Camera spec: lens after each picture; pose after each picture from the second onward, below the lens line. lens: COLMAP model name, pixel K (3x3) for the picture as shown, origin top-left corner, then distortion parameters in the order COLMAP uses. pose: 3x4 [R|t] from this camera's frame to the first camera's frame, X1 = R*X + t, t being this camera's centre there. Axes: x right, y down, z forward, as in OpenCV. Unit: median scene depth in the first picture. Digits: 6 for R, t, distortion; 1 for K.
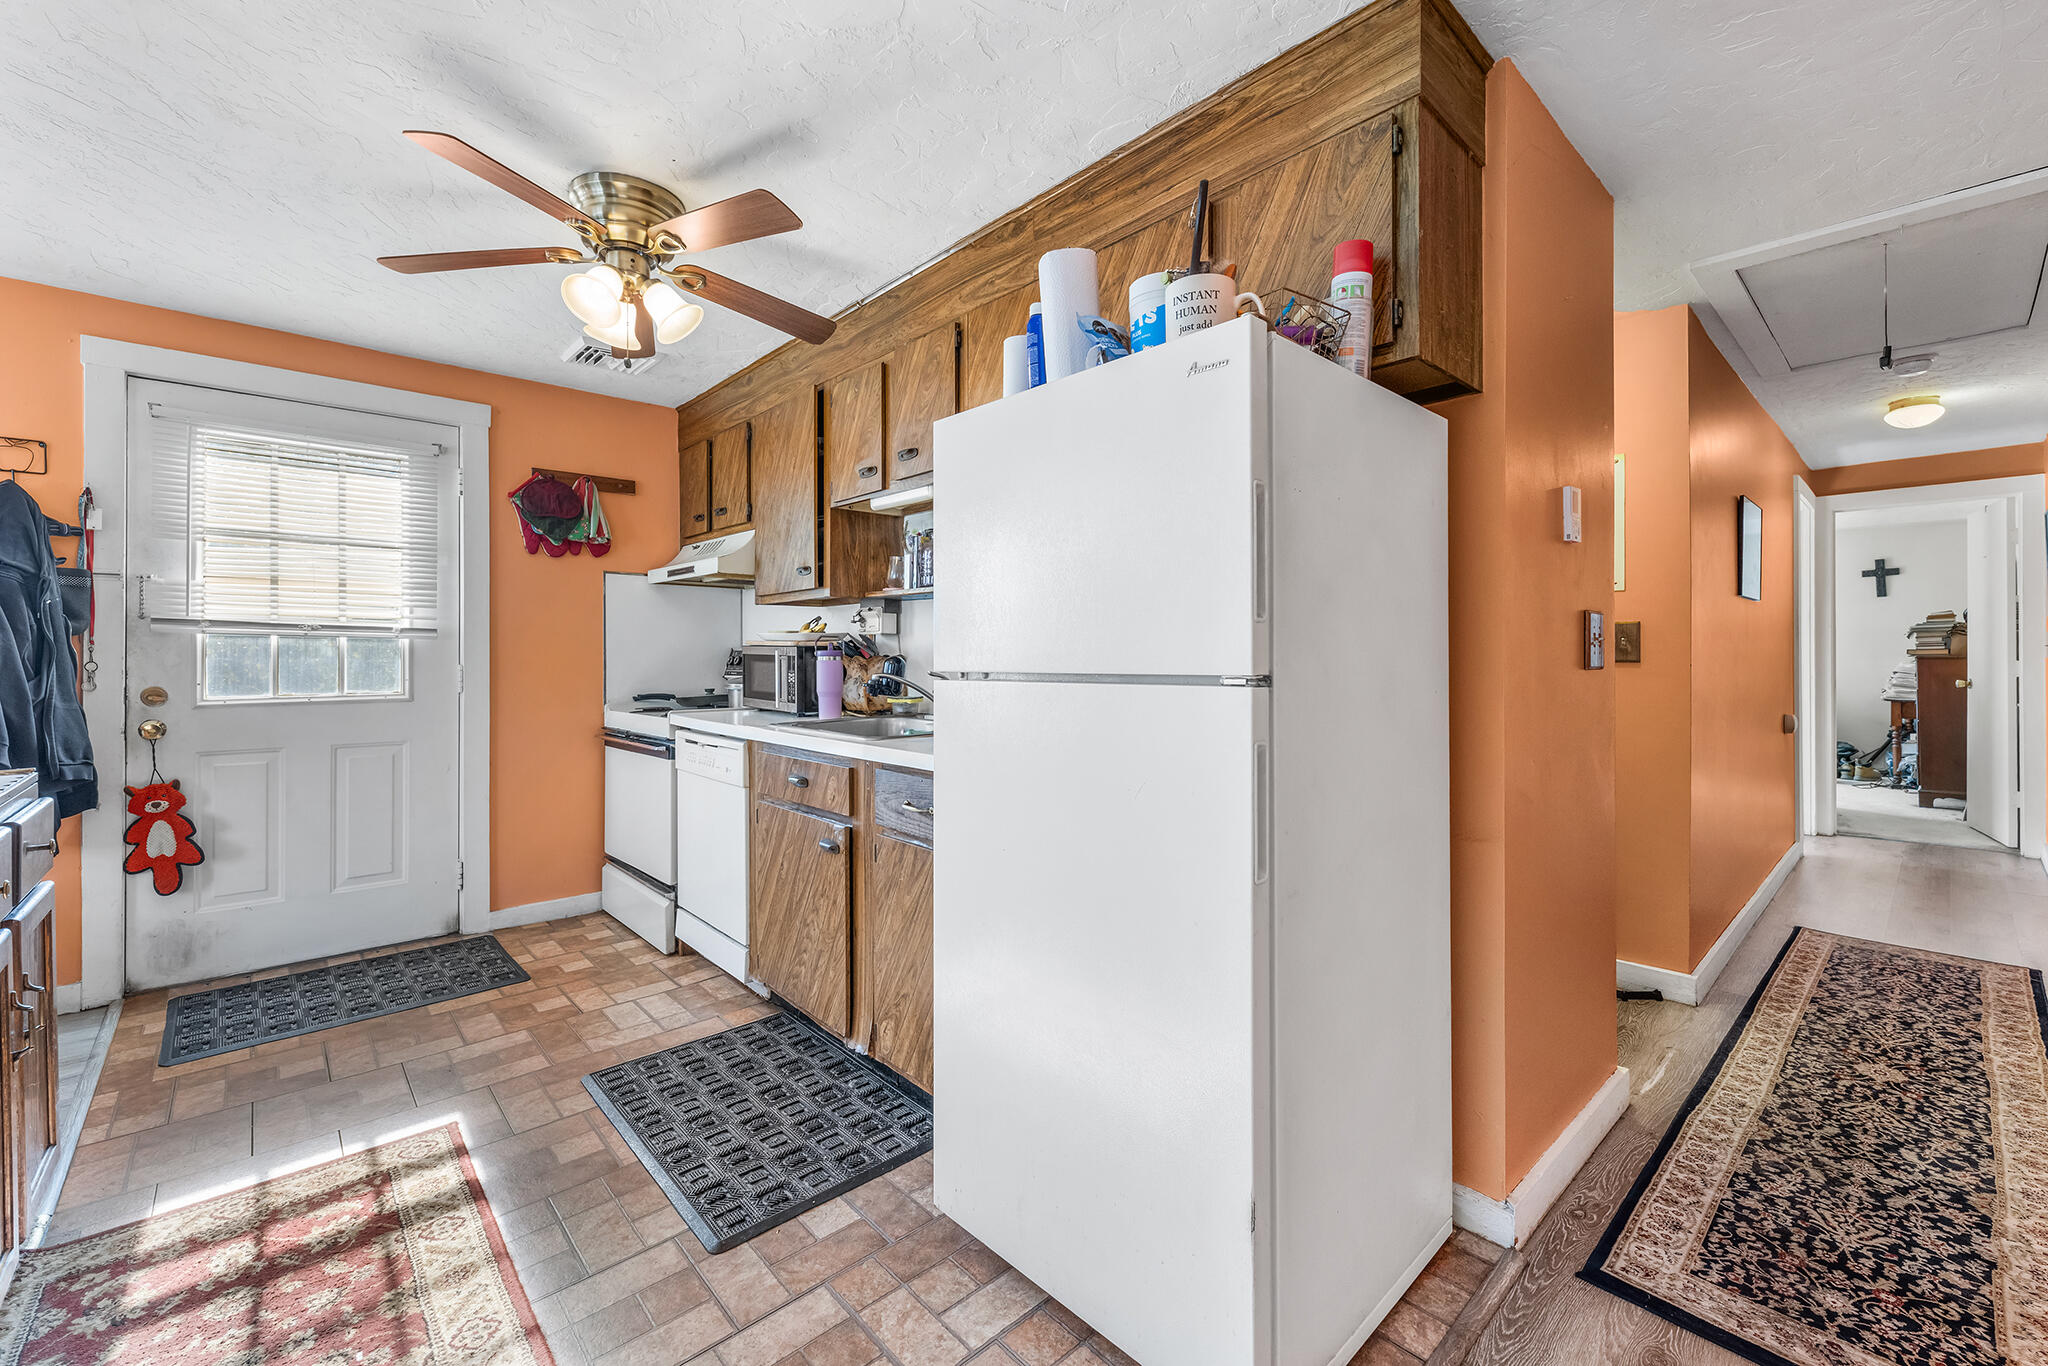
lens RADIAL K [[838.6, 0, 1023.1], [0, 838.6, 656.4], [0, 0, 1]] dist [0.000222, -0.002314]
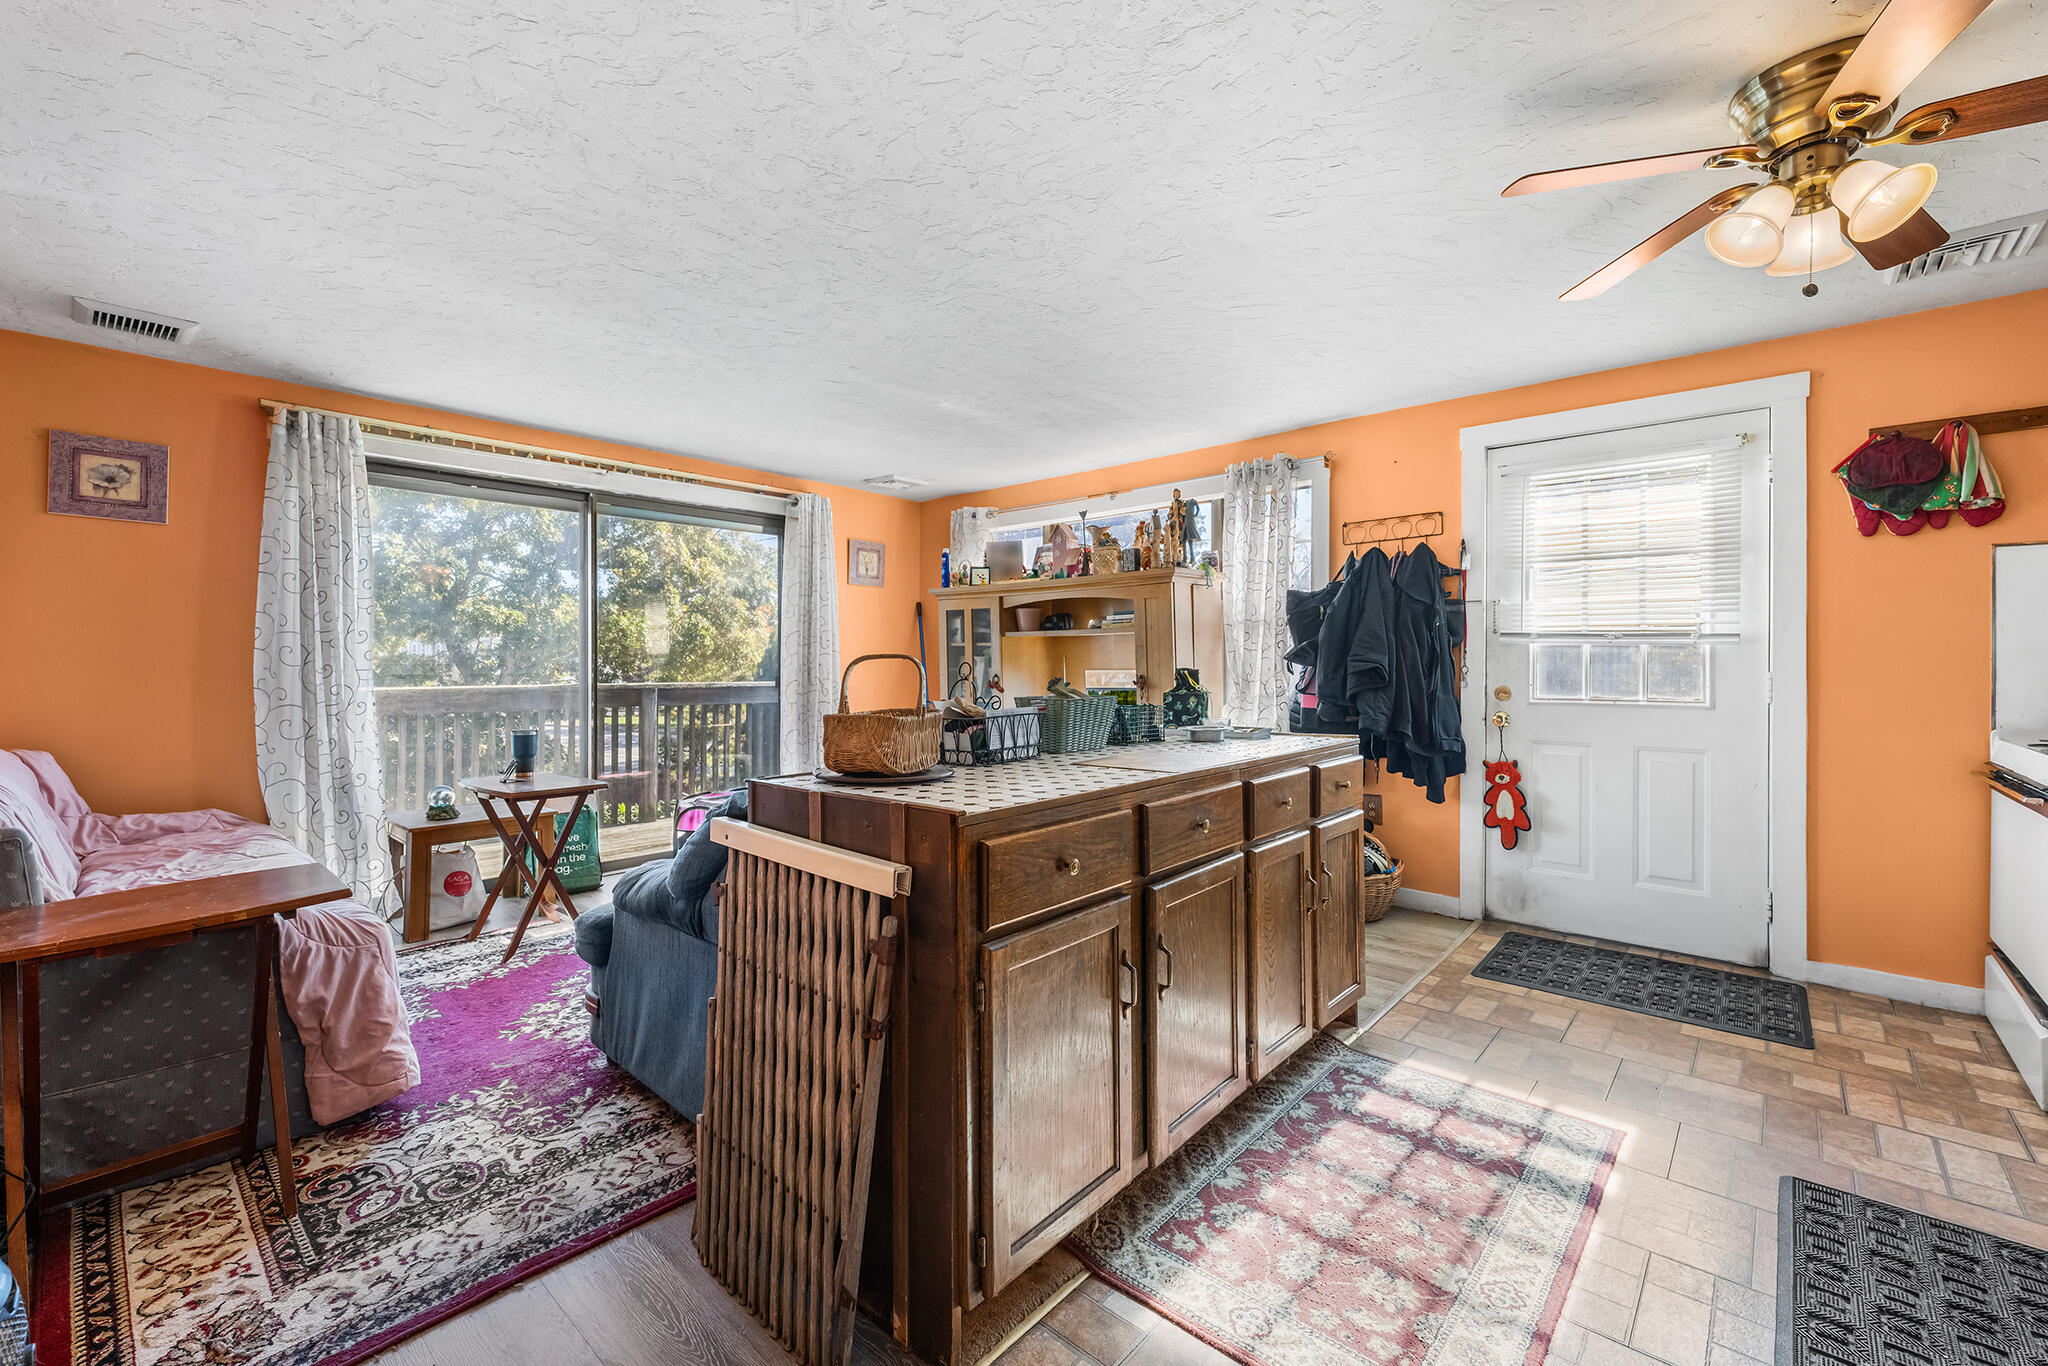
lens RADIAL K [[838.6, 0, 1022.7], [0, 838.6, 667.3], [0, 0, 1]] dist [0.000222, -0.002314]
pose [[0.094662, 0.008851, -0.995470, 0.177599], [-0.001138, 0.999961, 0.008783, -0.002883], [0.995509, 0.000301, 0.094669, 0.145103]]
